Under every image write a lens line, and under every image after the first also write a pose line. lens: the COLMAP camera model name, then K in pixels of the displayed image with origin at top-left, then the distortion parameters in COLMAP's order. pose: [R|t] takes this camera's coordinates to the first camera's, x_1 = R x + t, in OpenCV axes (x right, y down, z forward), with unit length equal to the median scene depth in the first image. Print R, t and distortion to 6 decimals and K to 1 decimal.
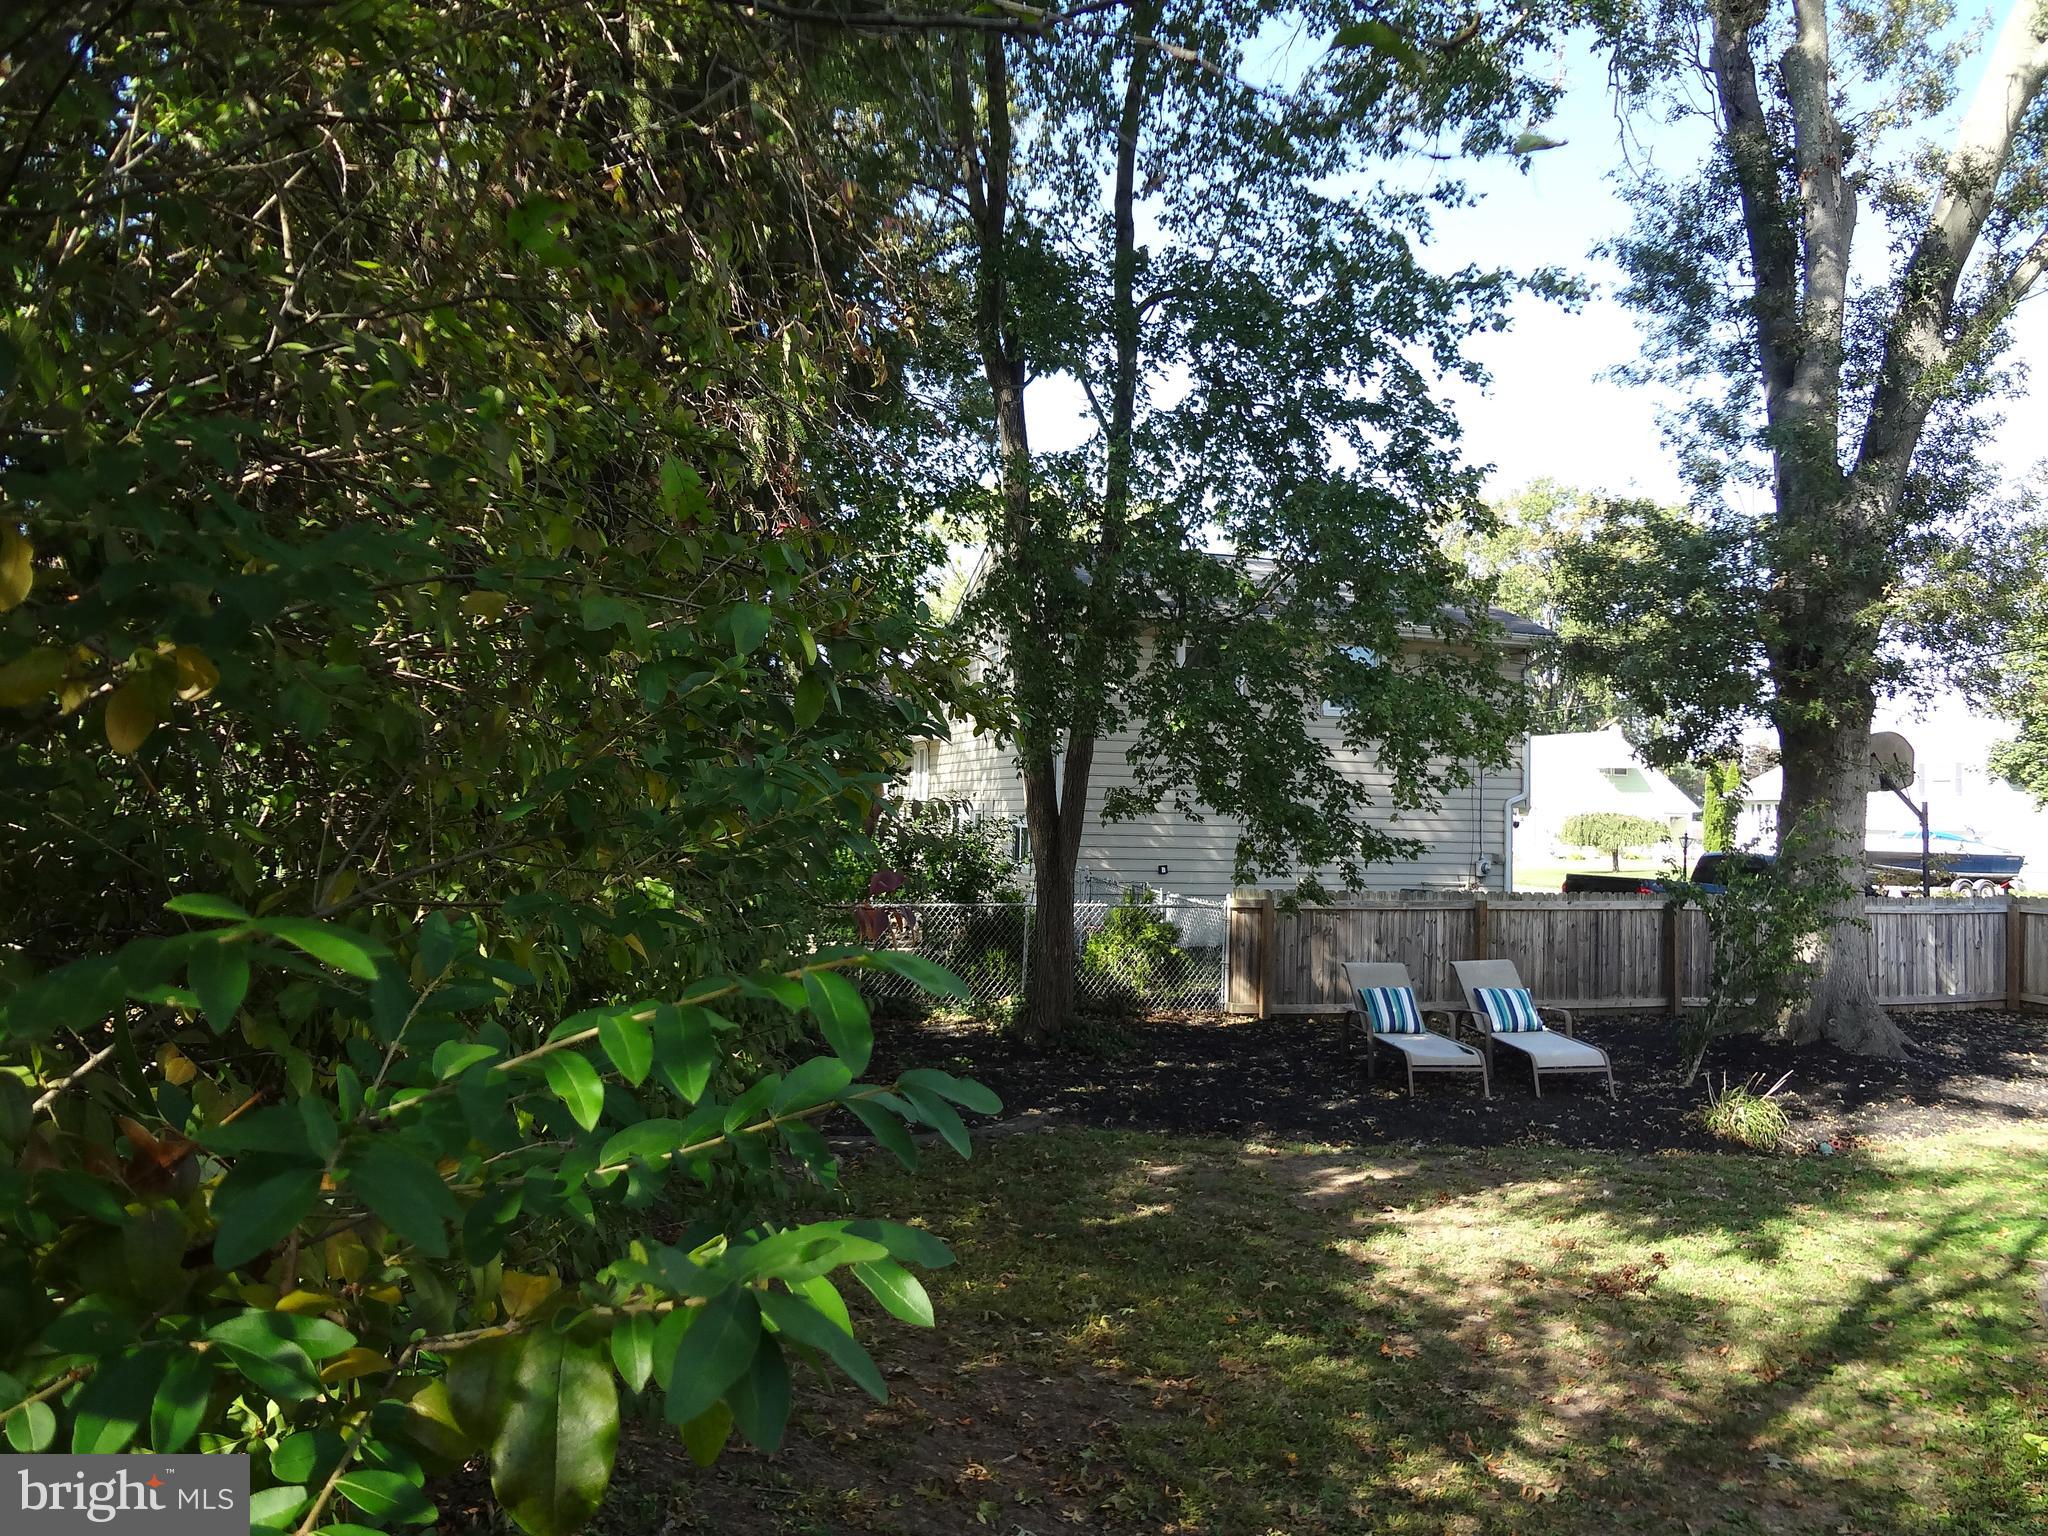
lens RADIAL K [[1585.7, 0, 1025.7], [0, 1585.7, 819.3], [0, 0, 1]] dist [-0.001682, 0.000288]
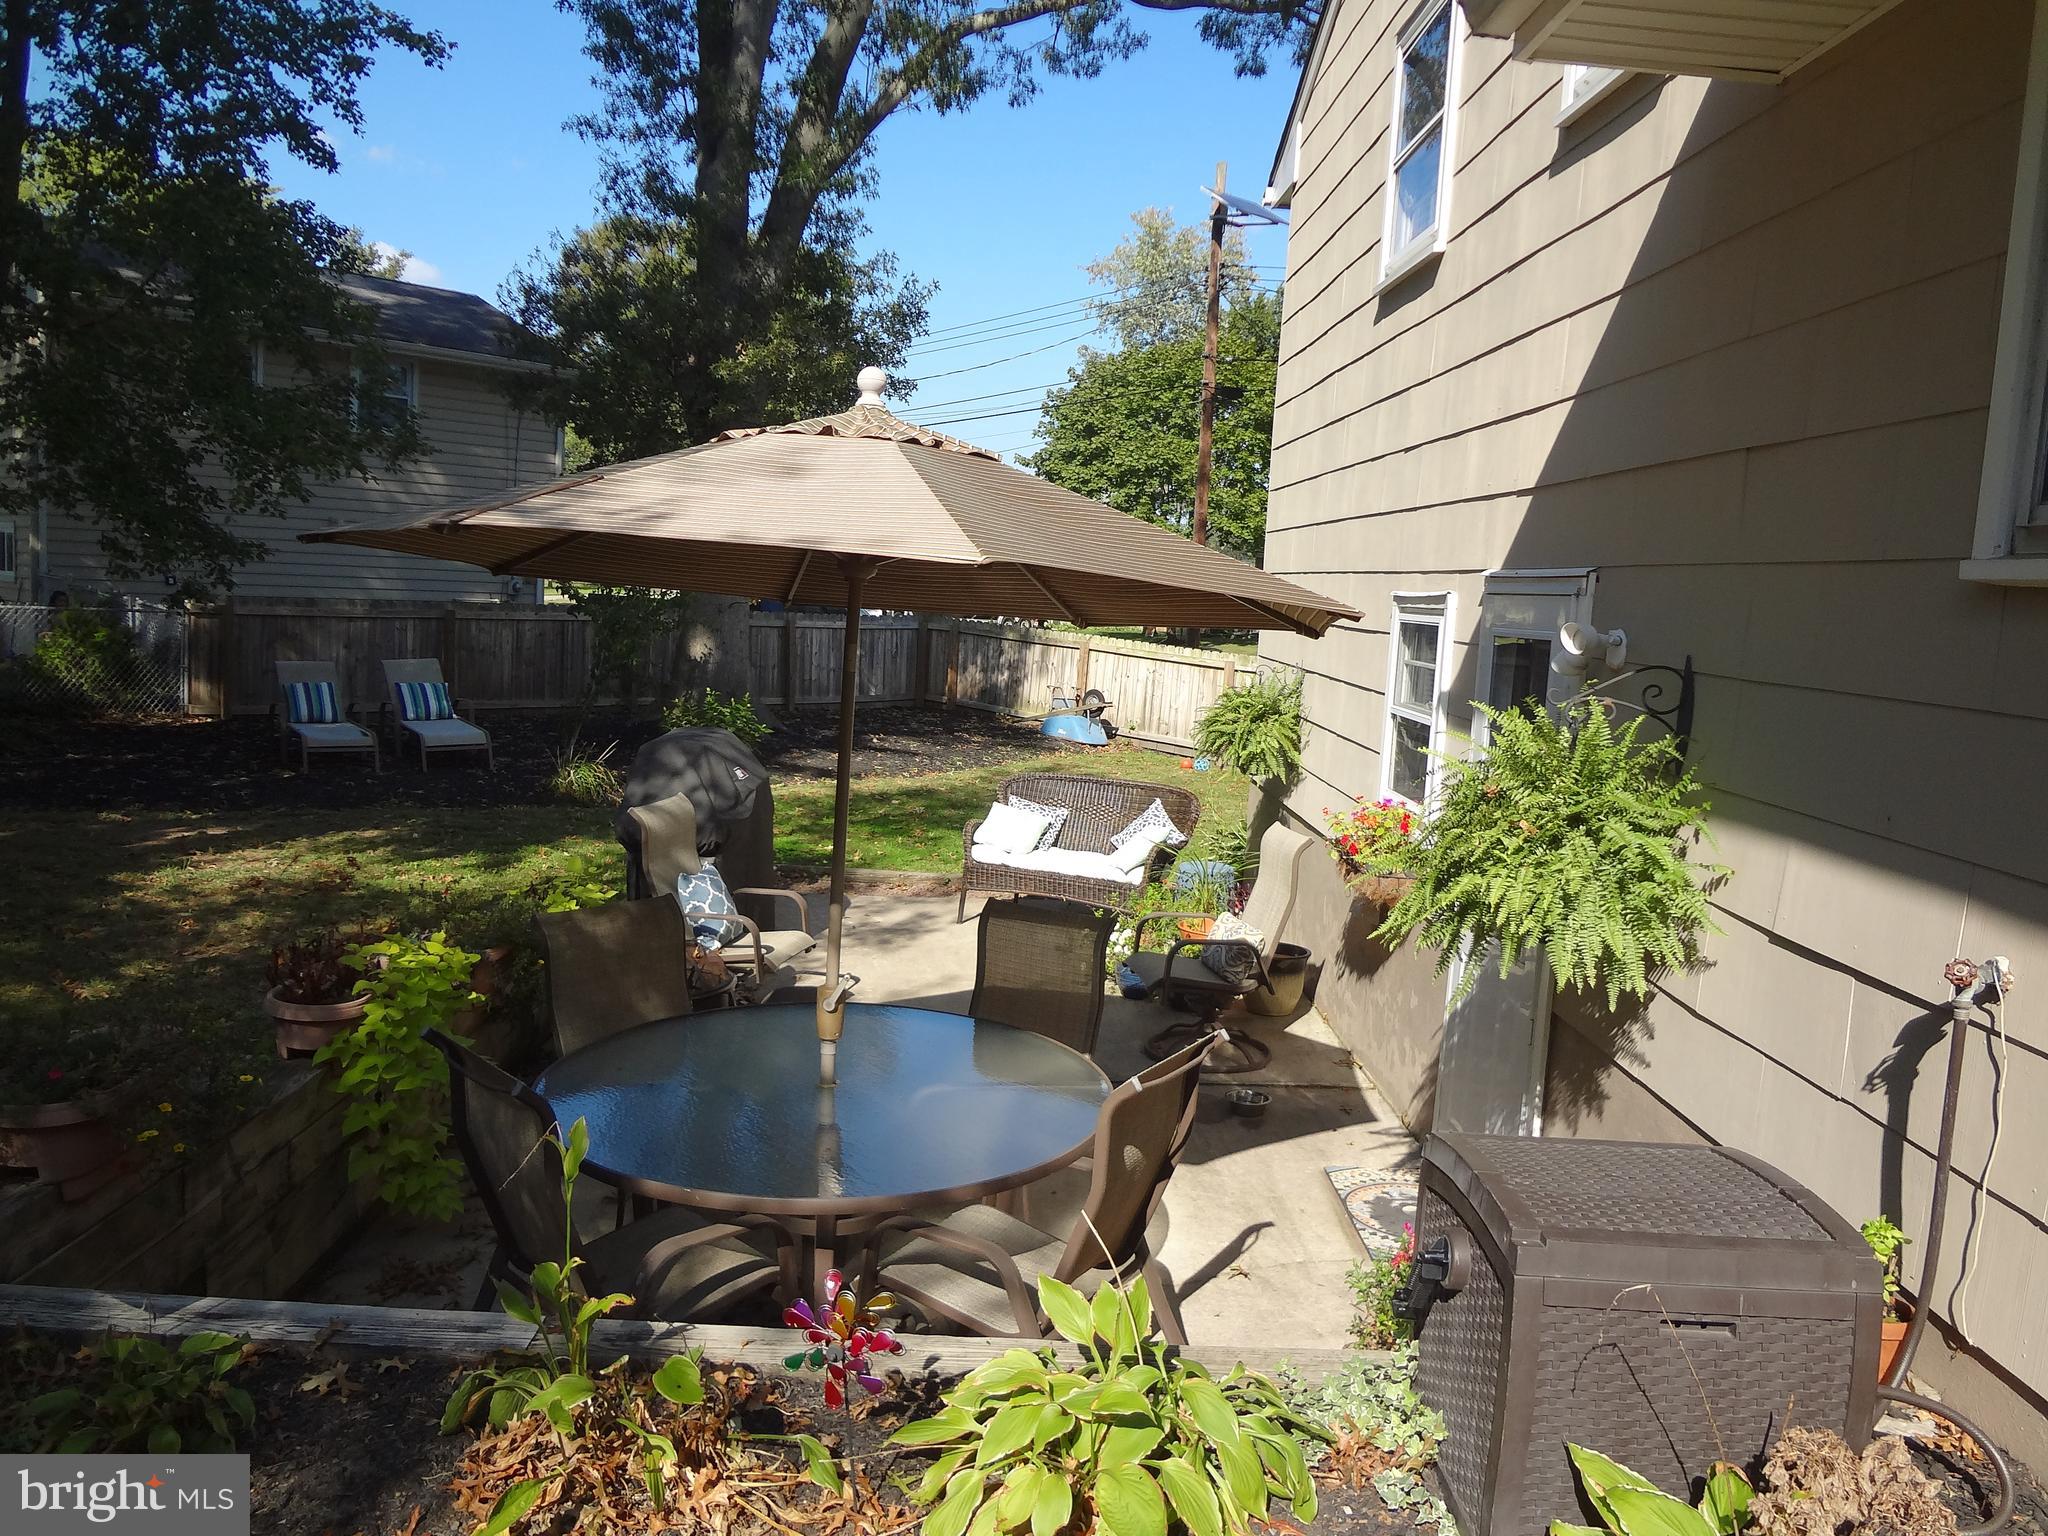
lens RADIAL K [[1585.7, 0, 1025.7], [0, 1585.7, 819.3], [0, 0, 1]] dist [-0.001682, 0.000288]
pose [[0.889174, -0.044276, 0.455422, 0.146410], [-0.030874, 0.987234, 0.156259, 0.011001], [-0.456526, -0.153002, 0.876455, -0.188033]]
